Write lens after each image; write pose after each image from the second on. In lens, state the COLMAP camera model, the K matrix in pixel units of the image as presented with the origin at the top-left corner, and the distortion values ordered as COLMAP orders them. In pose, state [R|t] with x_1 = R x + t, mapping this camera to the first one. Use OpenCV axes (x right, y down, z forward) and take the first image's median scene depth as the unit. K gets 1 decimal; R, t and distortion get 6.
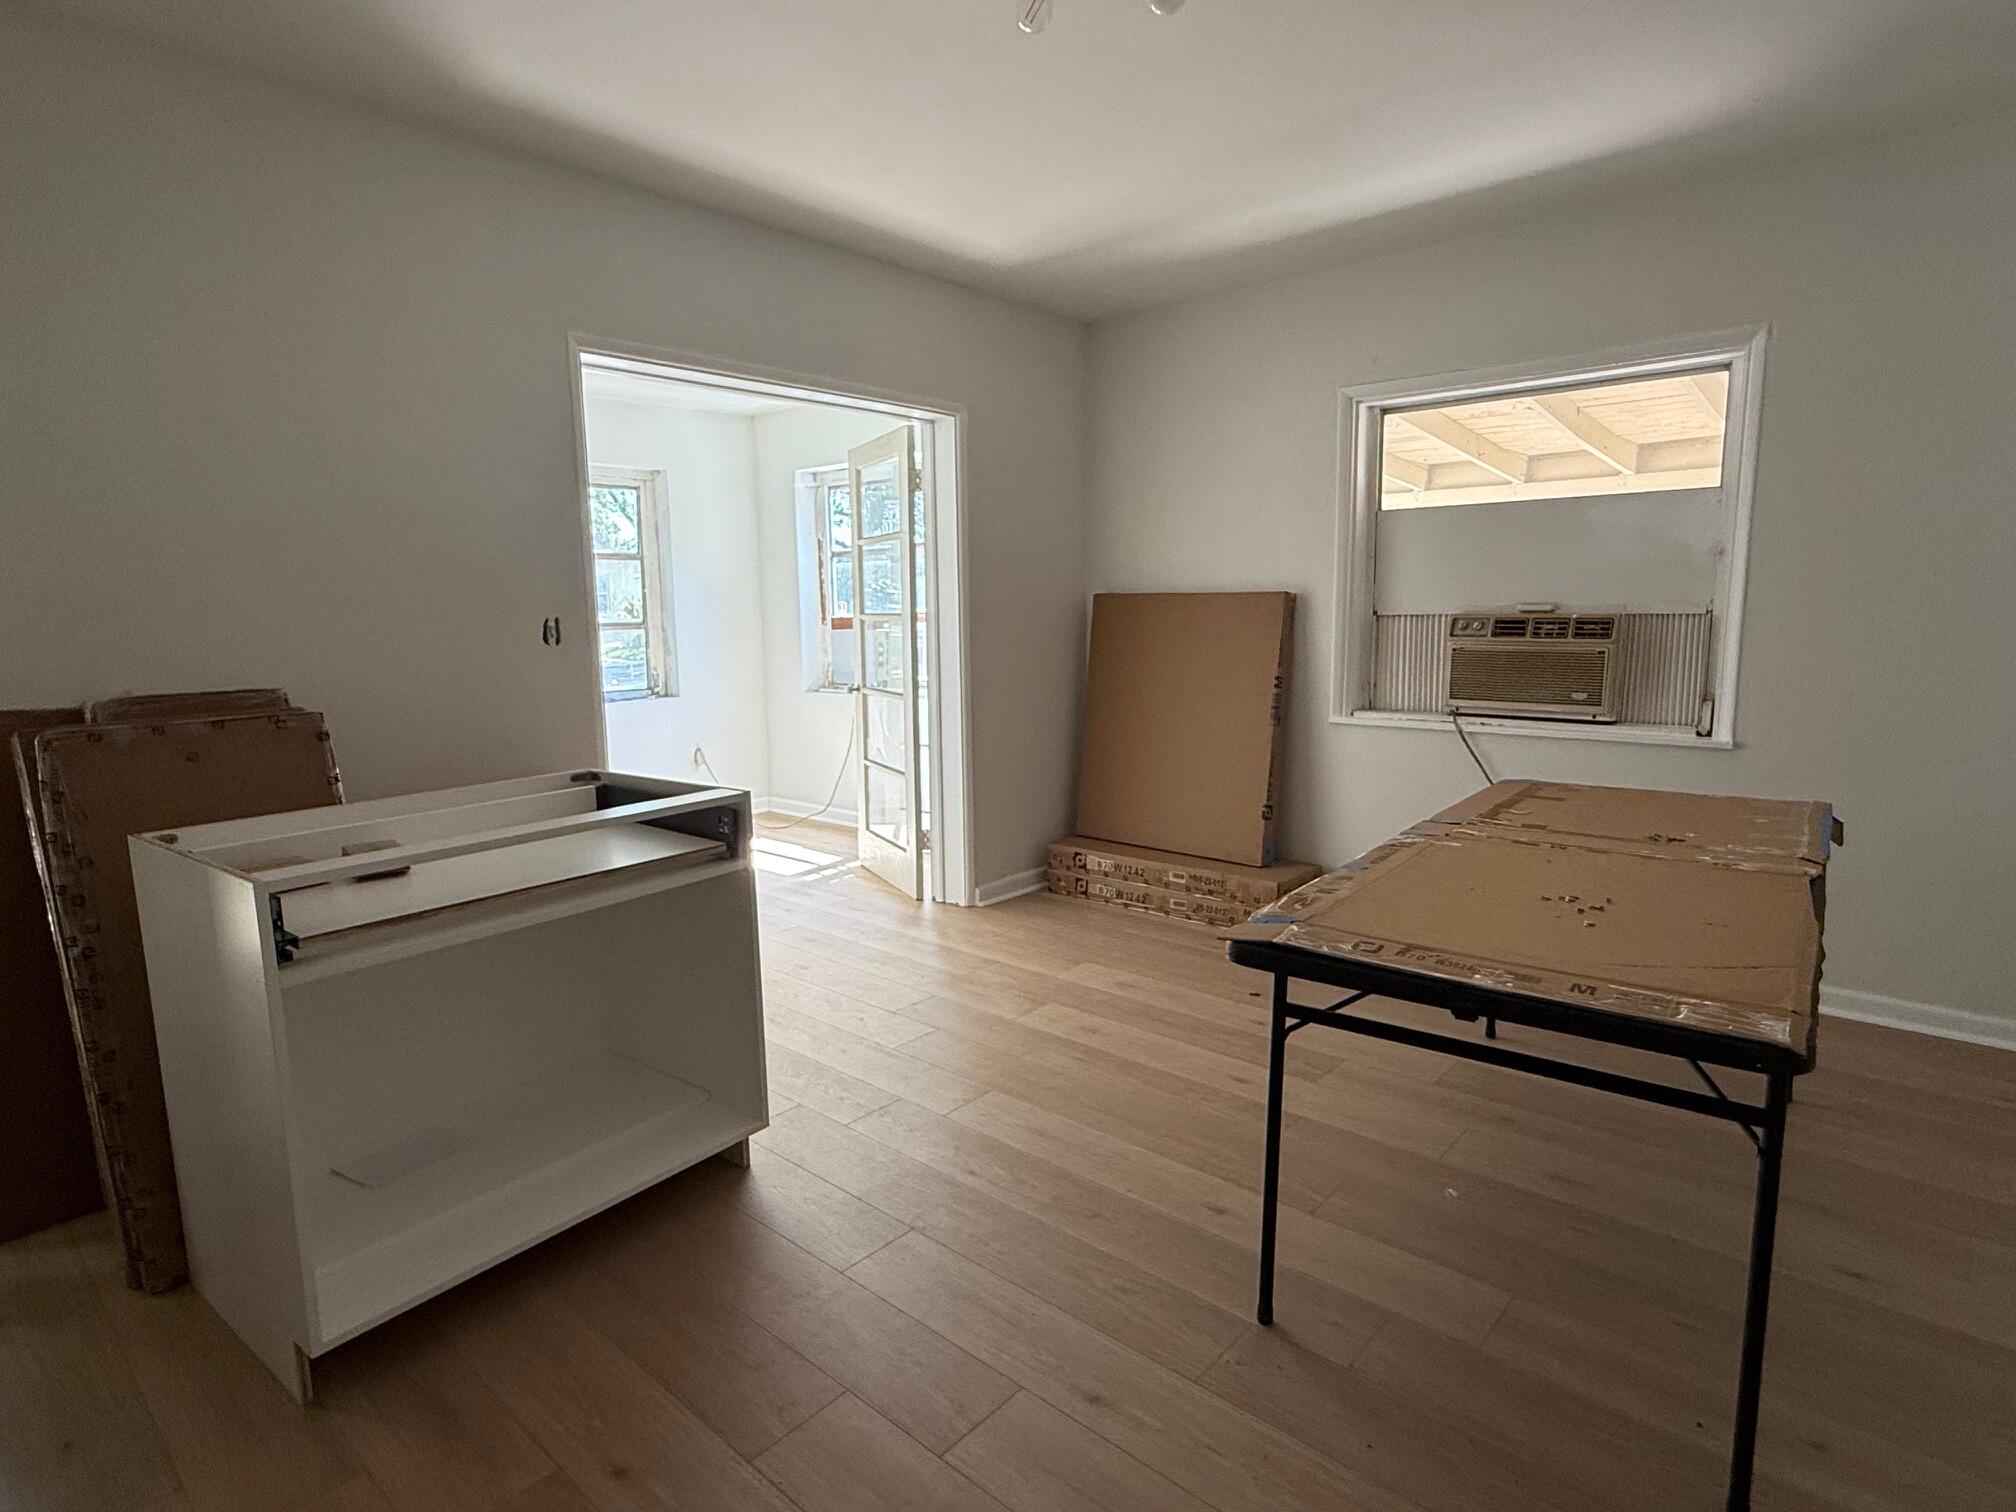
lens RADIAL K [[1054.2, 0, 1006.9], [0, 1054.2, 758.0], [0, 0, 1]] dist [0.004516, -0.000274]
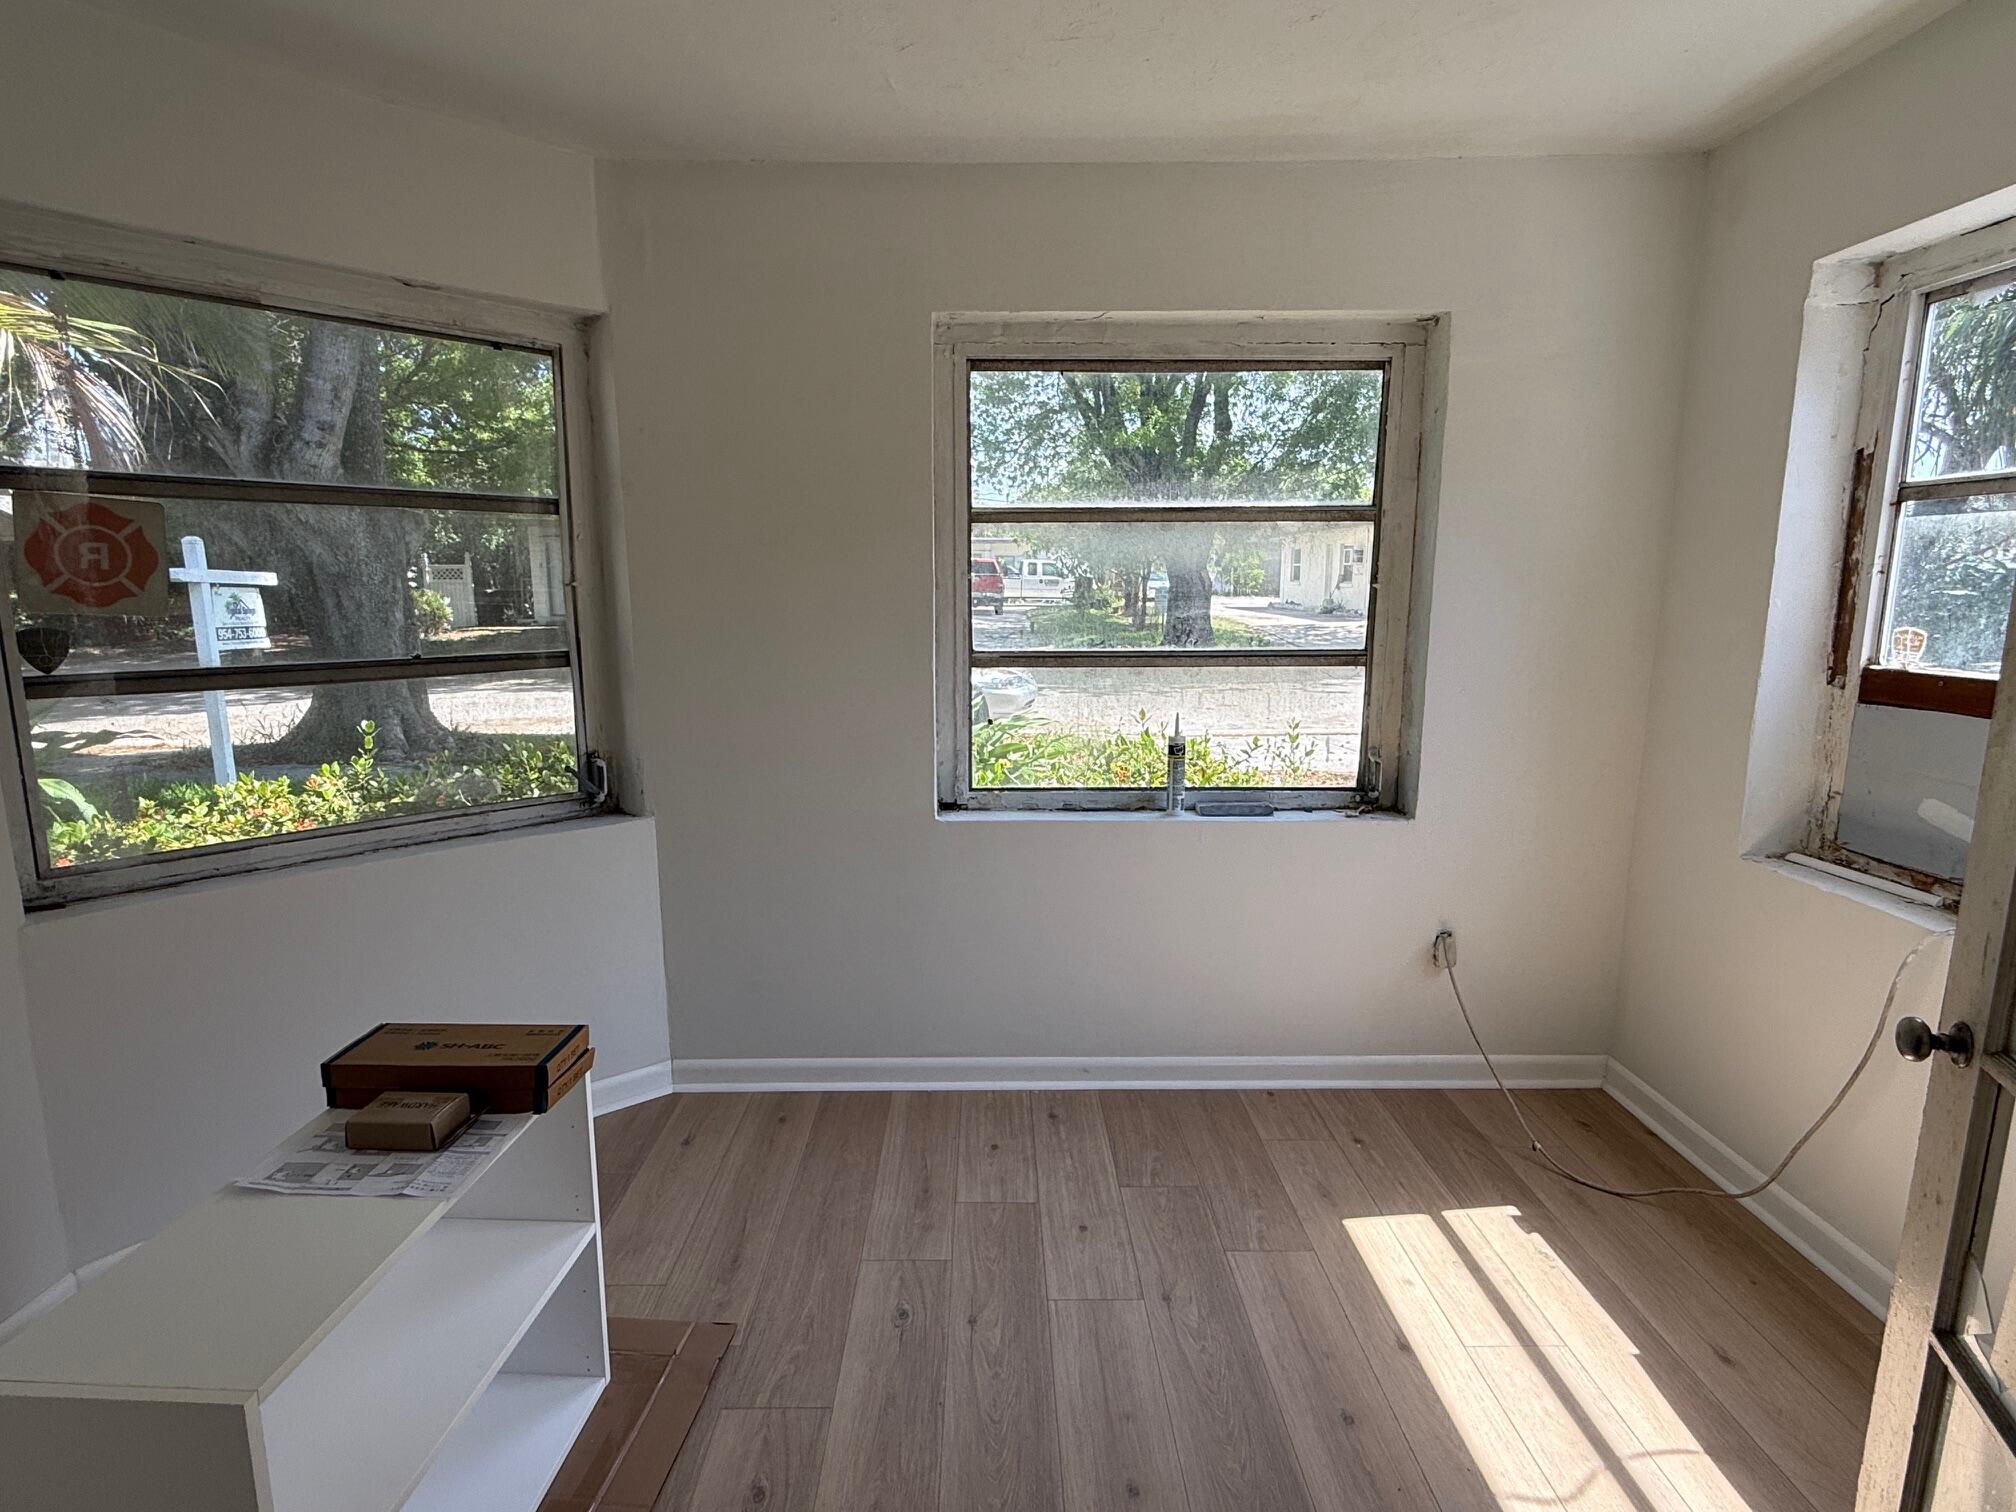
lens RADIAL K [[1054.2, 0, 1000.6], [0, 1054.2, 755.2], [0, 0, 1]] dist [0.004516, -0.000274]
pose [[0.664701, 0.141328, -0.733621, -0.093491], [-0.117837, 0.989486, 0.083853, -0.099409], [0.737758, 0.030710, 0.674366, 0.539587]]
